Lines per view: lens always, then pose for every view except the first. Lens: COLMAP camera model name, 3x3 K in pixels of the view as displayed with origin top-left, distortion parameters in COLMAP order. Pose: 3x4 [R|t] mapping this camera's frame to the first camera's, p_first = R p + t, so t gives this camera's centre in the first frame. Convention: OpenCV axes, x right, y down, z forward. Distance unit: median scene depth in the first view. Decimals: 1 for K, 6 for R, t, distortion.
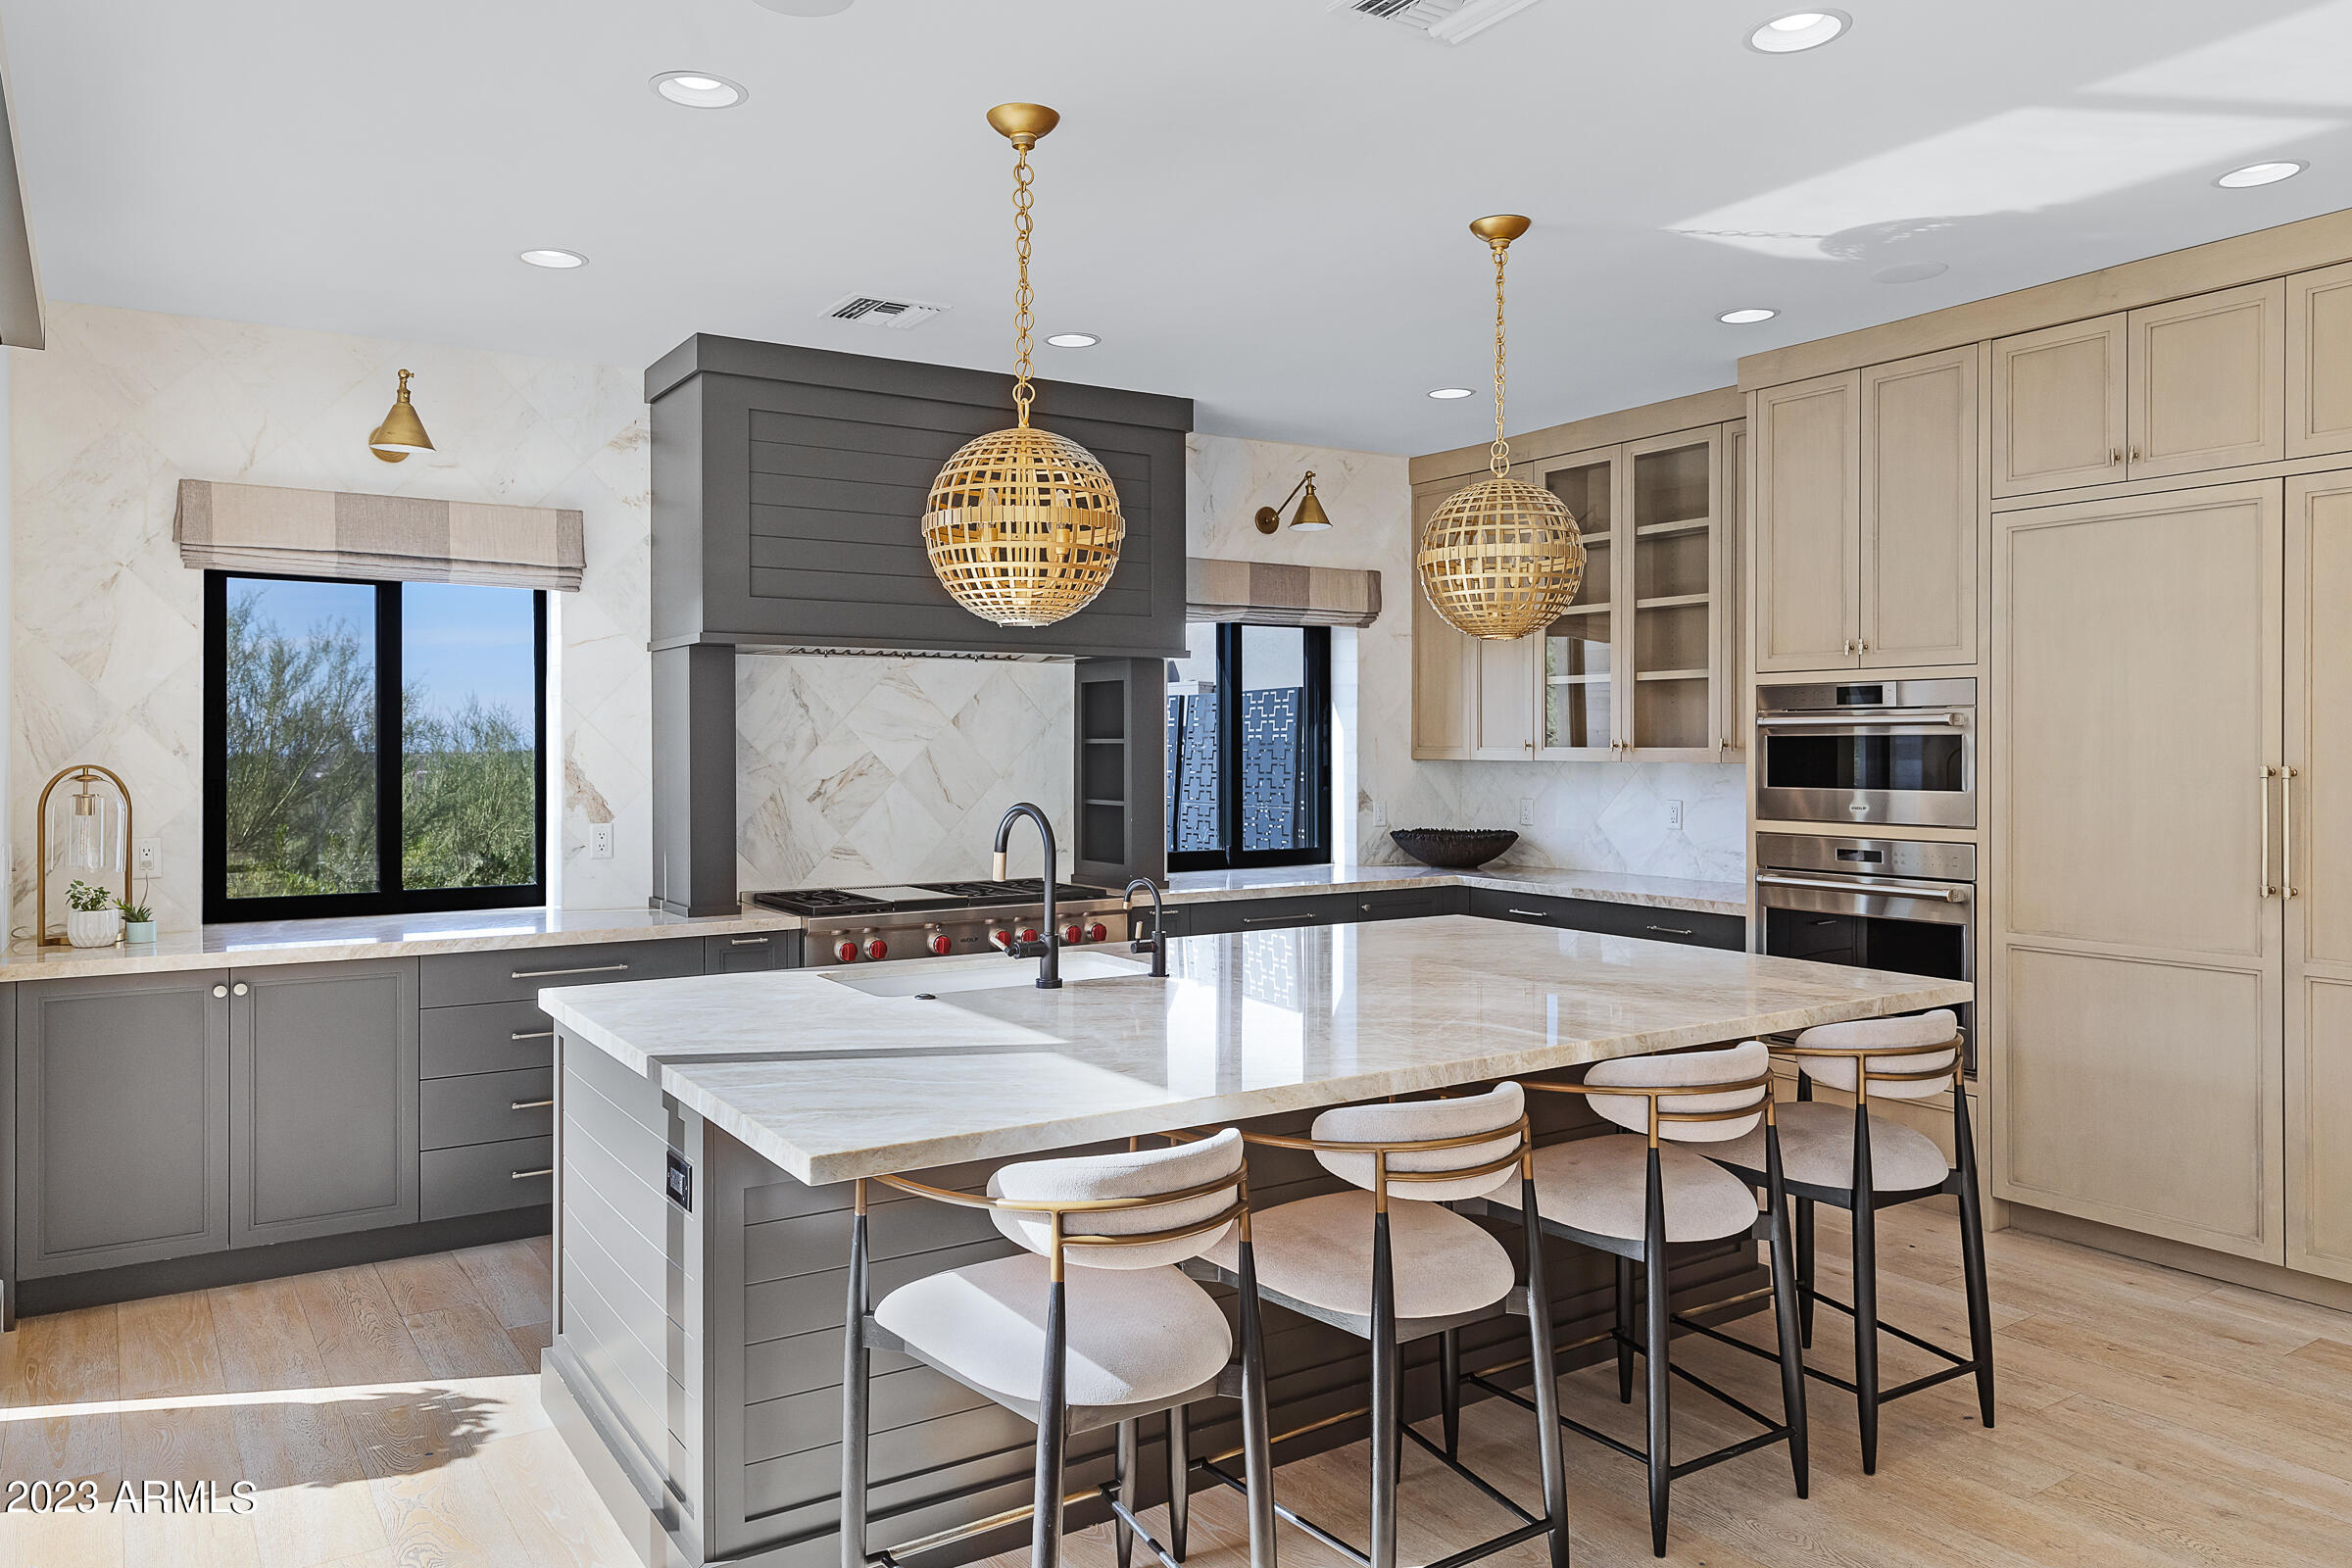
lens RADIAL K [[1594.3, 0, 1185.2], [0, 1594.3, 769.7], [0, 0, 1]] dist [0.007808, 0.005479]
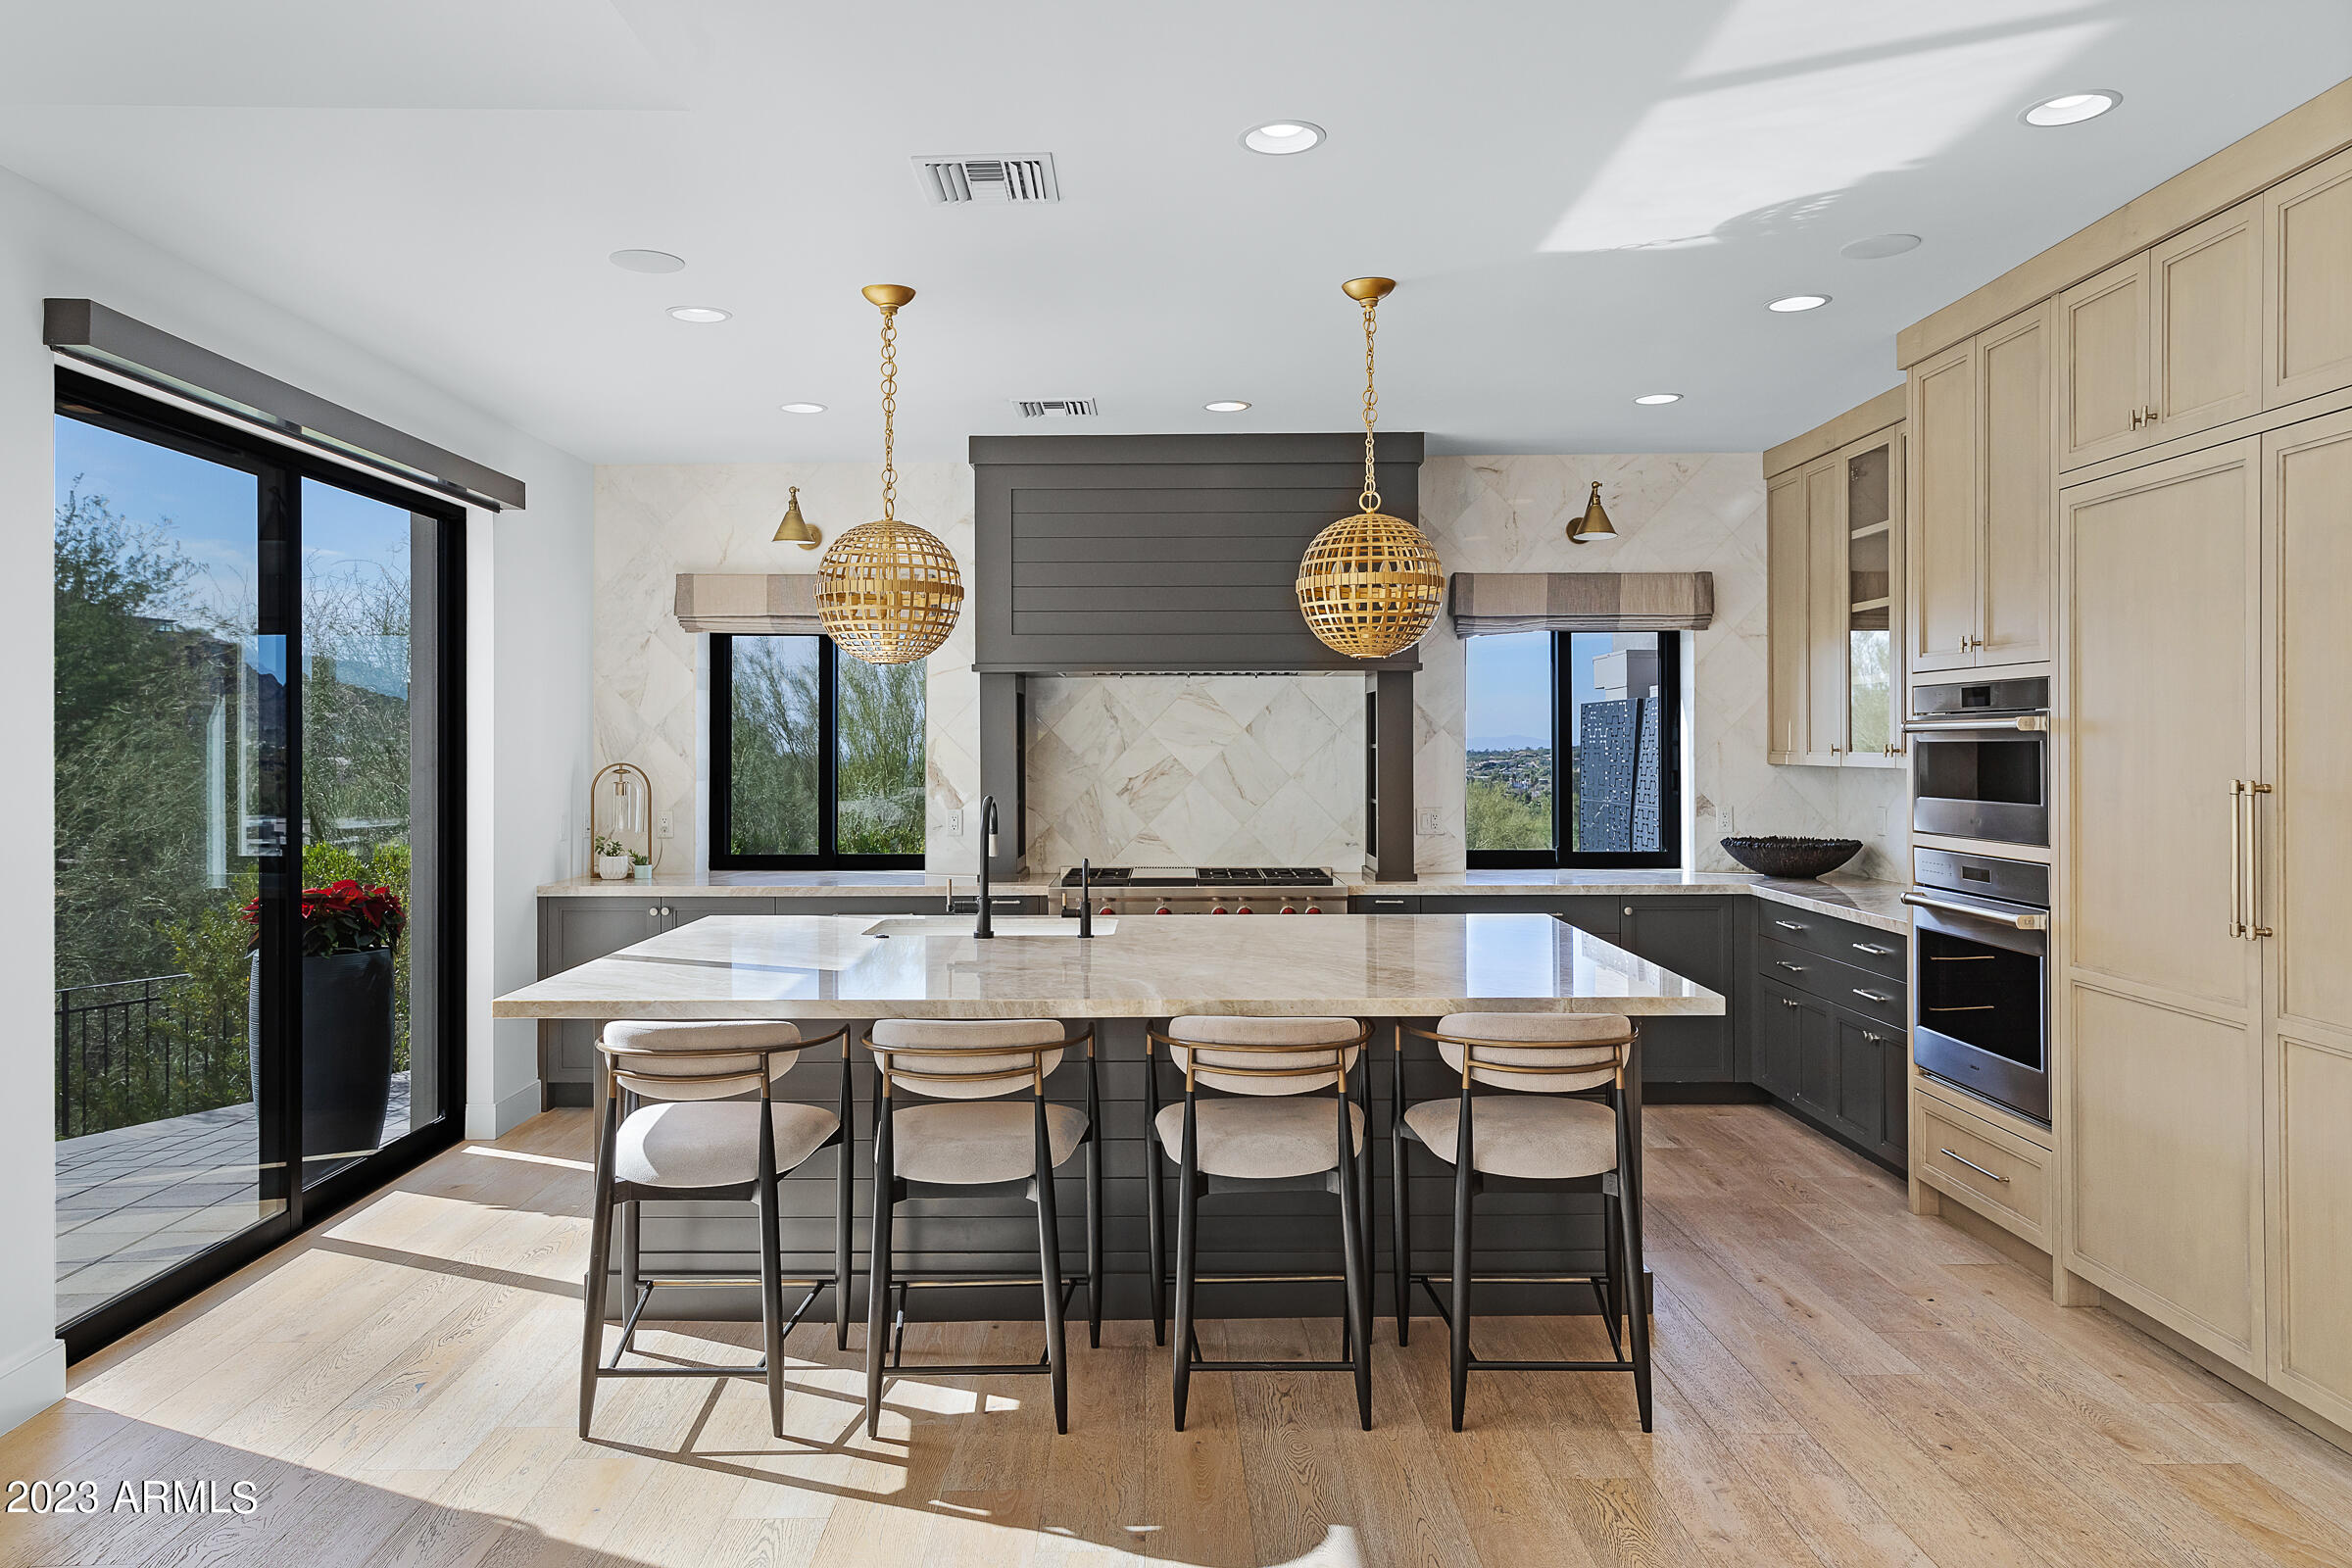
lens RADIAL K [[1594.3, 0, 1175.8], [0, 1594.3, 767.0], [0, 0, 1]] dist [0.007808, 0.005479]
pose [[0.837731, 0.007247, -0.546035, 0.588196], [-0.008097, 0.999967, 0.000848, -0.004434], [0.546023, 0.003710, 0.837762, -0.004193]]
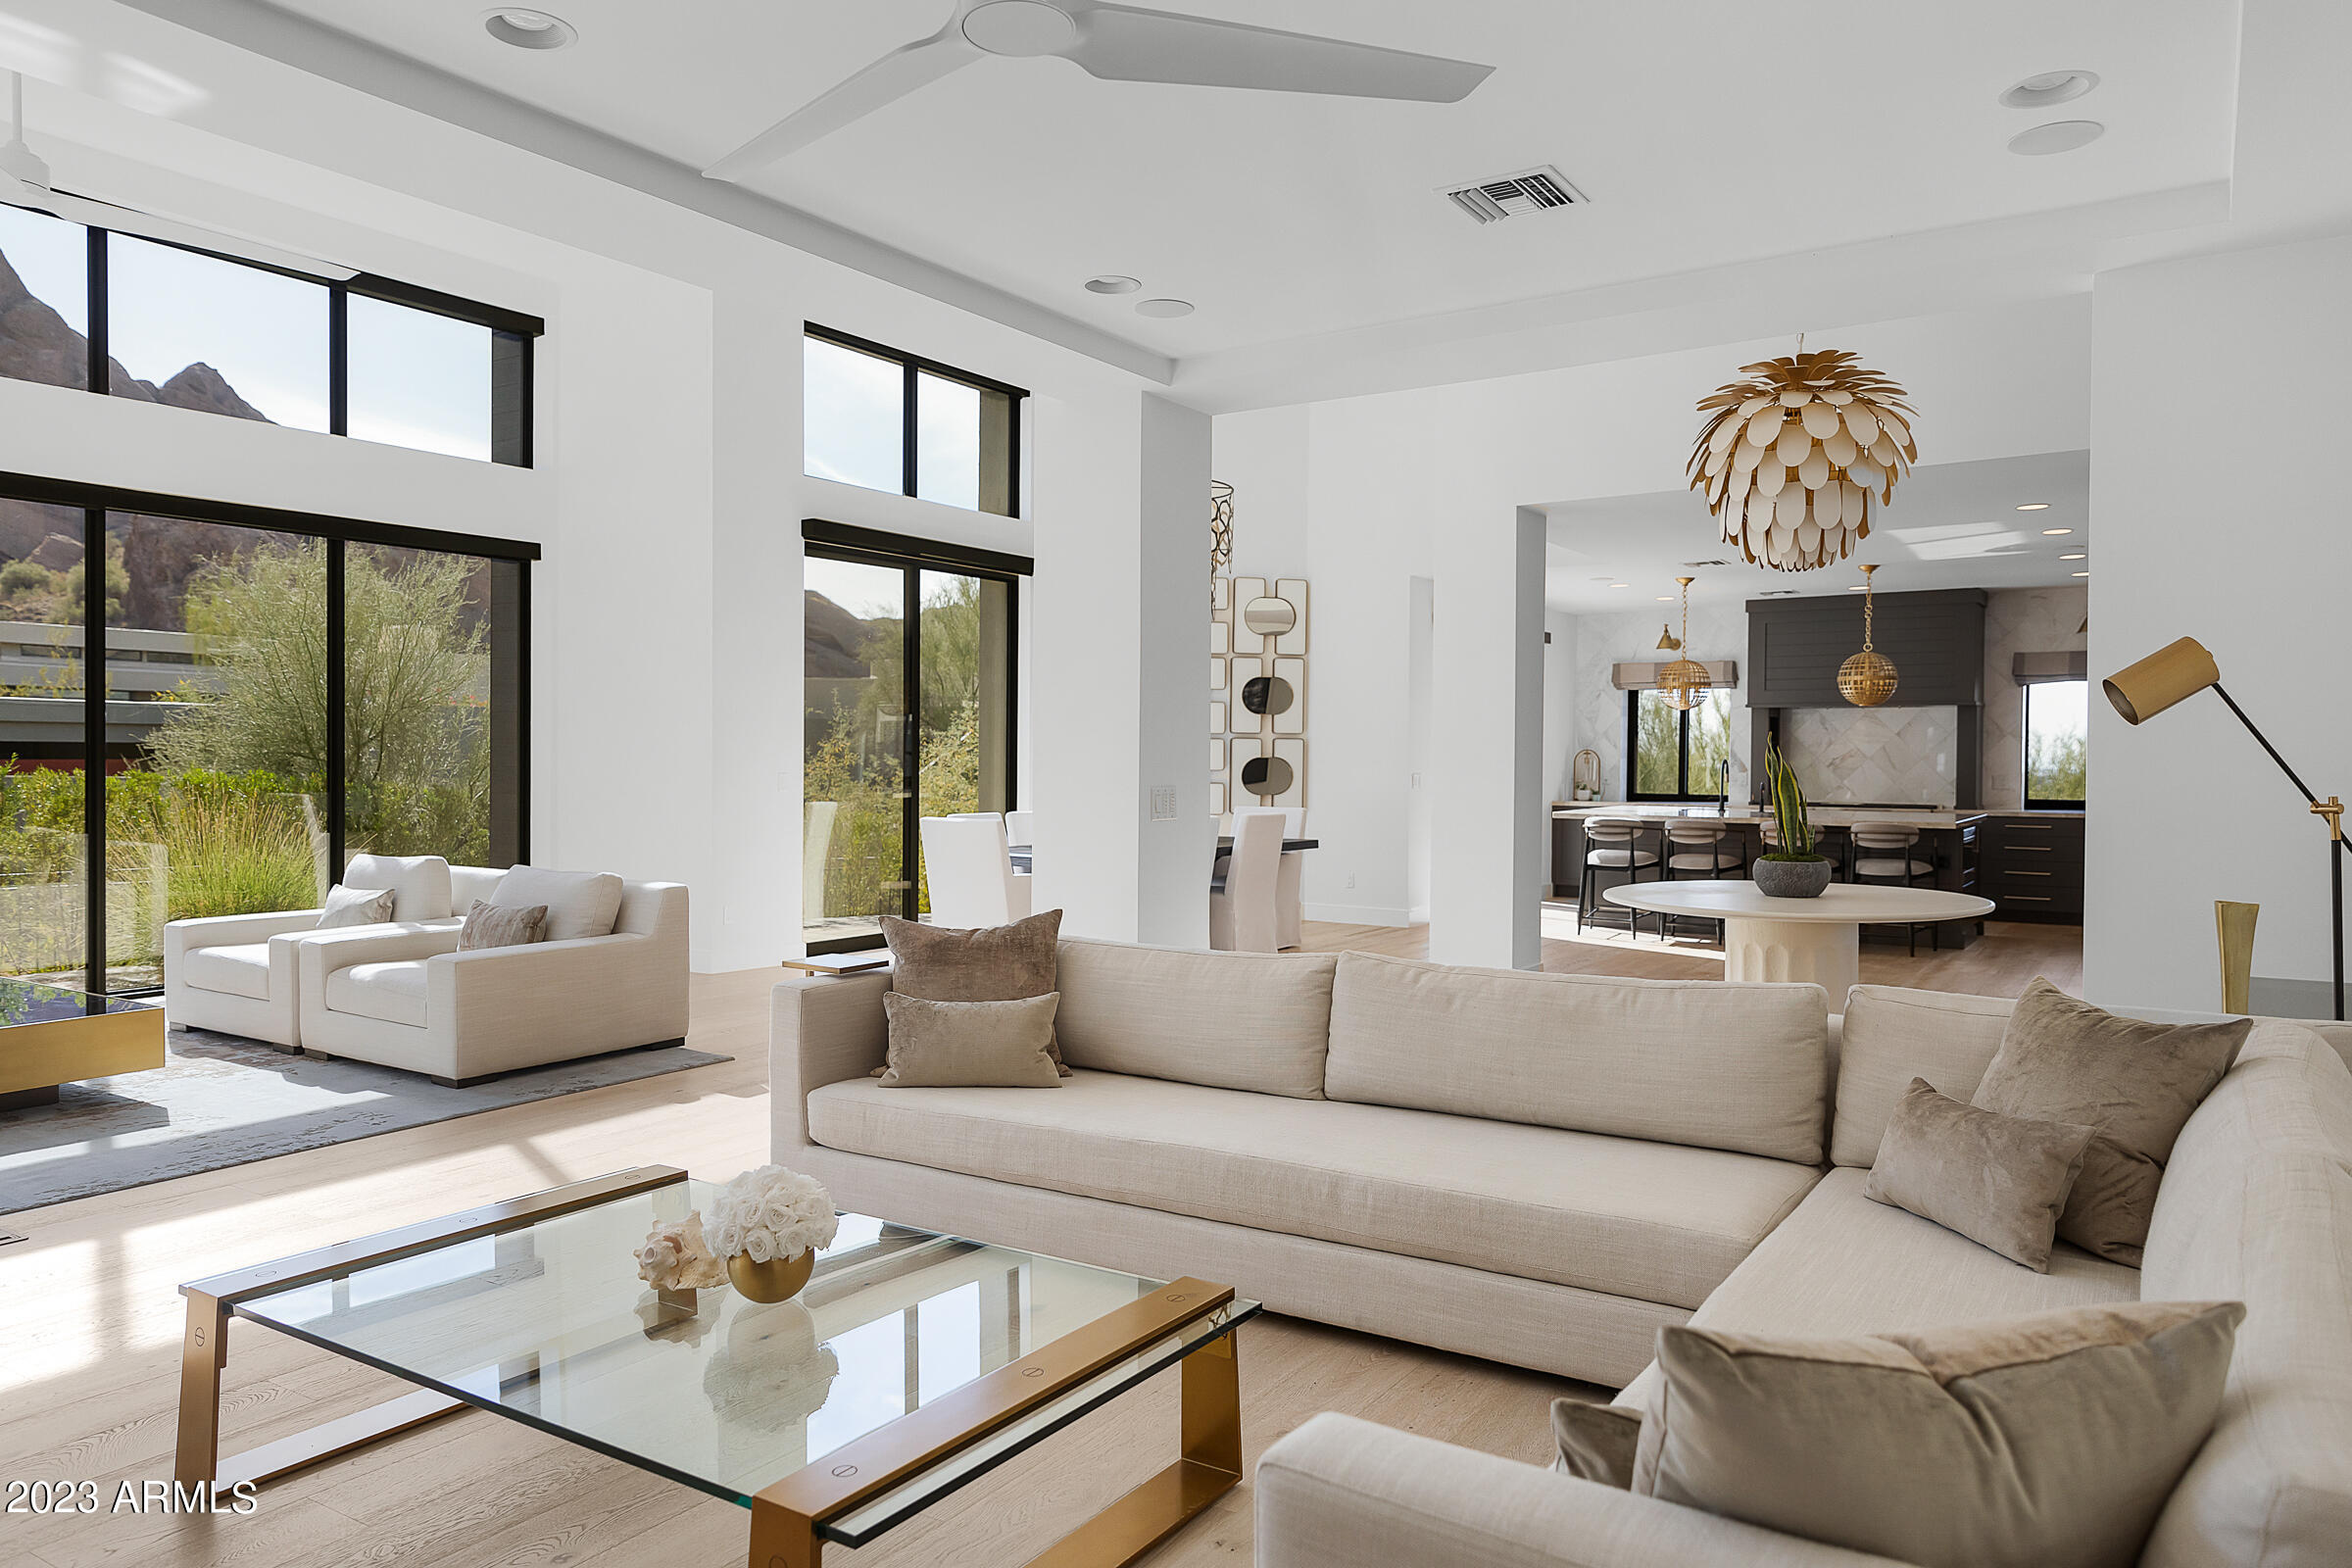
lens RADIAL K [[1594.3, 0, 1177.1], [0, 1594.3, 786.4], [0, 0, 1]] dist [0.007808, 0.005479]
pose [[0.403509, 0.022350, -0.914702, 2.036794], [-0.020077, 0.999677, 0.015570, 0.039440], [0.914755, 0.012082, 0.403828, -1.160835]]
